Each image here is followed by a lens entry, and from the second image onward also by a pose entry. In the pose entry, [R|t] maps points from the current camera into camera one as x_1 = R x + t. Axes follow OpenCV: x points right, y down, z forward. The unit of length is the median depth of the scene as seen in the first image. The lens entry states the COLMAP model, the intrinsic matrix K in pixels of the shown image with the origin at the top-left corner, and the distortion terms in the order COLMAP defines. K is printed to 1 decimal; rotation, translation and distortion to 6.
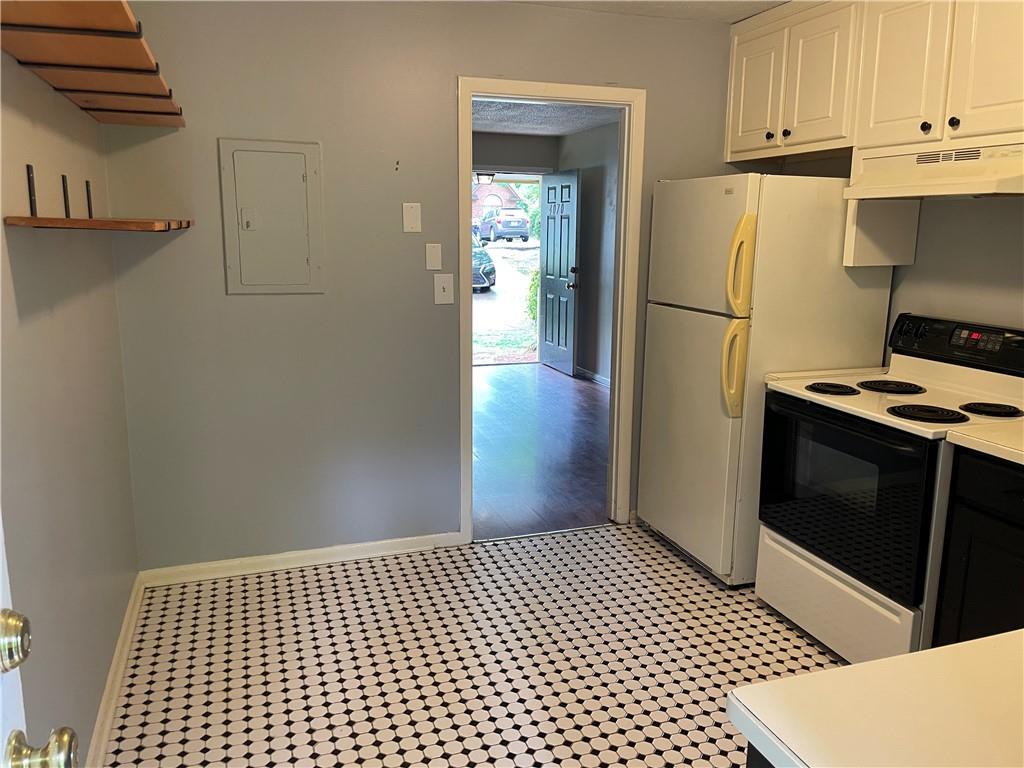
lens RADIAL K [[776.8, 0, 512.9], [0, 776.8, 368.1], [0, 0, 1]] dist [0.096799, -0.129452]
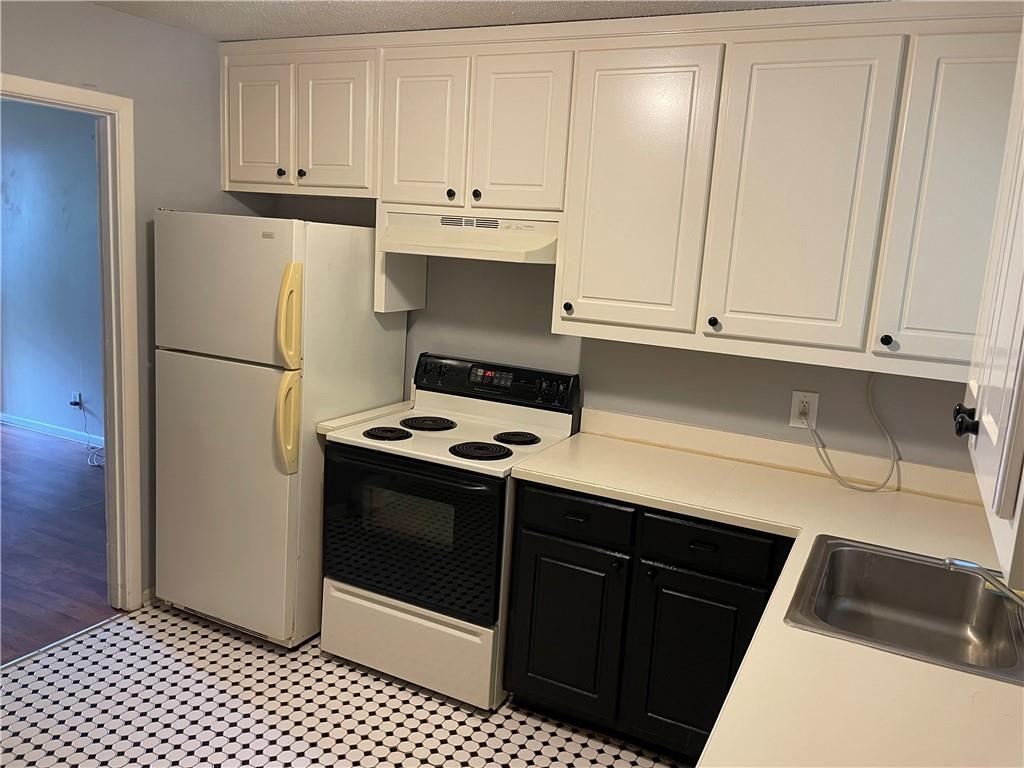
lens RADIAL K [[776.8, 0, 512.9], [0, 776.8, 368.1], [0, 0, 1]] dist [0.096799, -0.129452]
pose [[0.718237, -0.078475, 0.691359, -0.172514], [0.068526, 0.996767, 0.041951, -0.086732], [-0.692416, 0.017246, 0.721292, 0.128139]]
